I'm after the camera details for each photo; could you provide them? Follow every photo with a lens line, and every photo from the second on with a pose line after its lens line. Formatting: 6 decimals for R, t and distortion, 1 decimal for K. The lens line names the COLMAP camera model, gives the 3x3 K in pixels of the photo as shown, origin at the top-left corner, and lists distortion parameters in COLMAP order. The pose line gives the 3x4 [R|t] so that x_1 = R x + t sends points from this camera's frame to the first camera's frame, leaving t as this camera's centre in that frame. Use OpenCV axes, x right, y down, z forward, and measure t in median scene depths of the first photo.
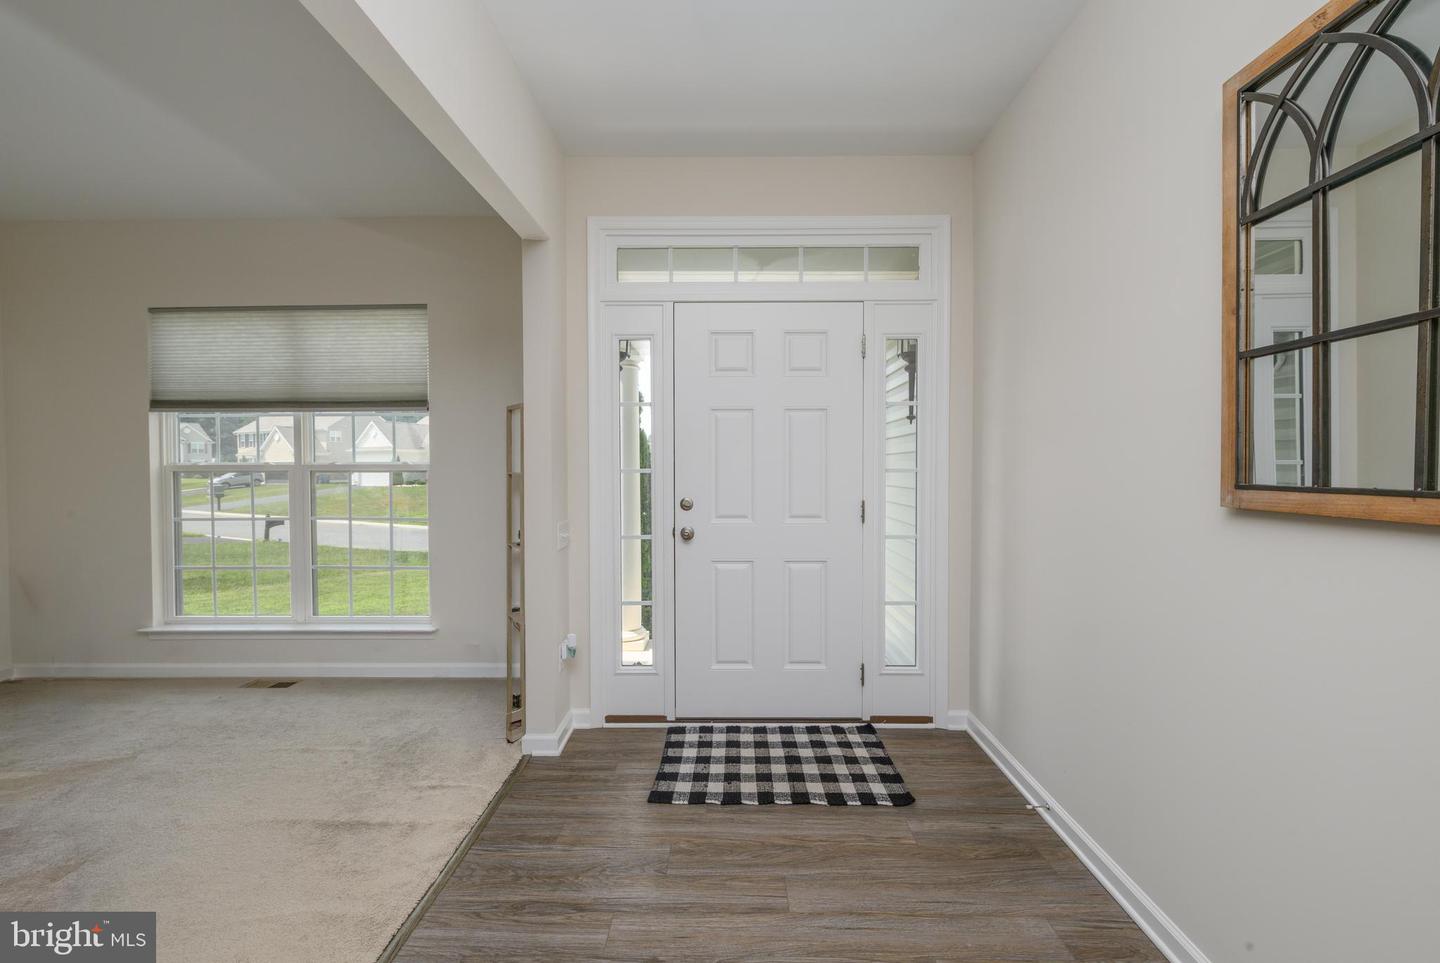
lens RADIAL K [[595.3, 0, 722.2], [0, 595.3, 467.6], [0, 0, 1]] dist [-0.000403, -0.000193]
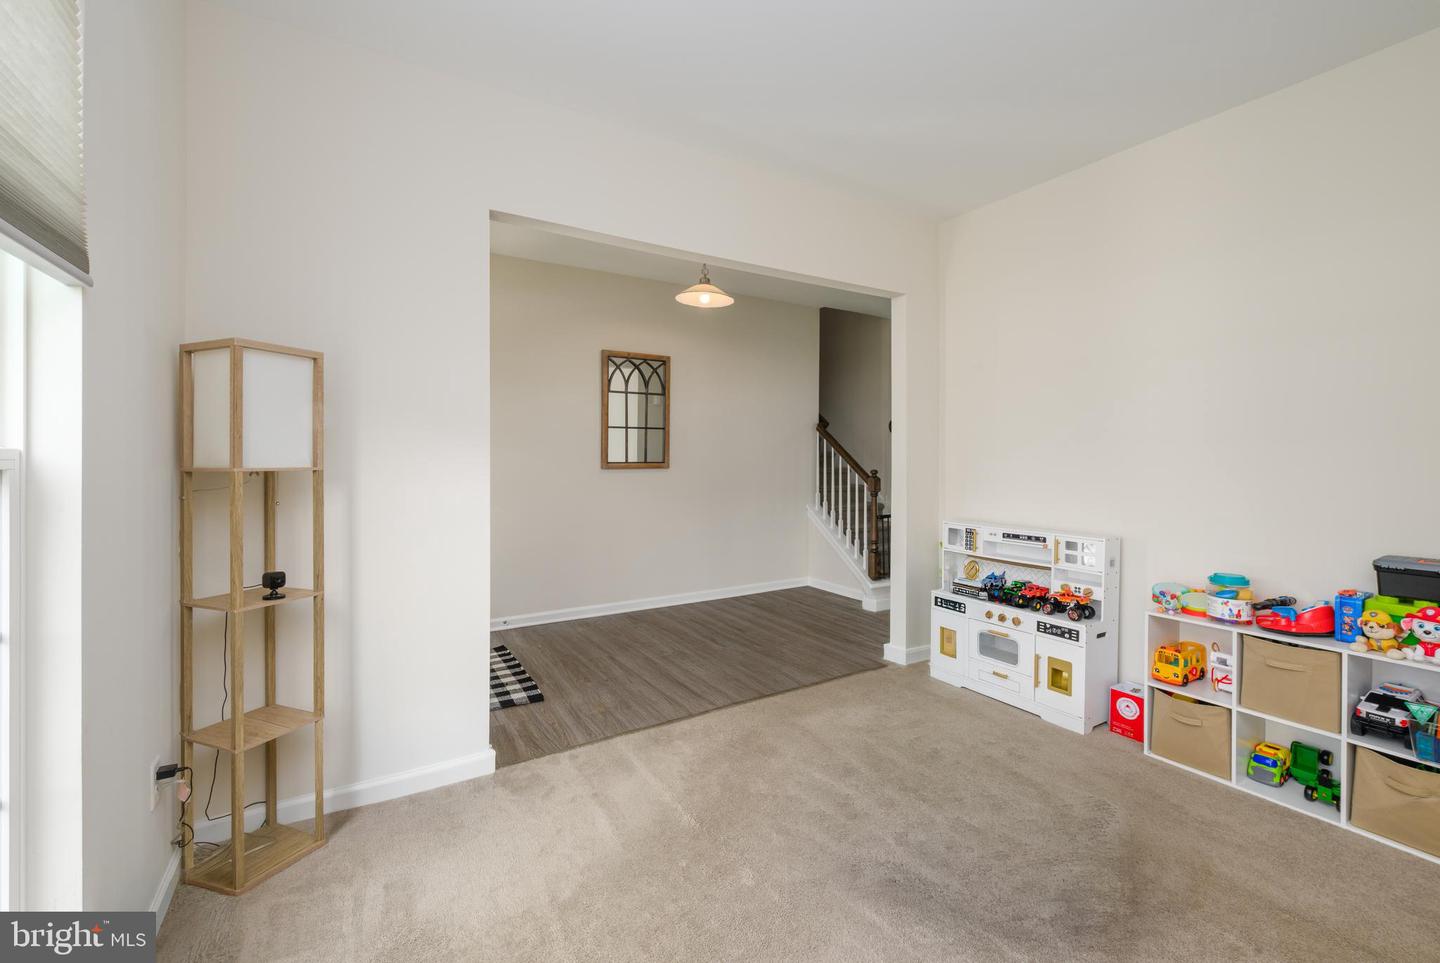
lens RADIAL K [[595.3, 0, 718.8], [0, 595.3, 469.9], [0, 0, 1]] dist [-0.000403, -0.000193]
pose [[-0.538721, -0.019861, 0.842250, -1.730105], [-0.002531, 0.999756, 0.021956, -0.010479], [-0.842481, 0.009697, -0.538639, 1.606198]]
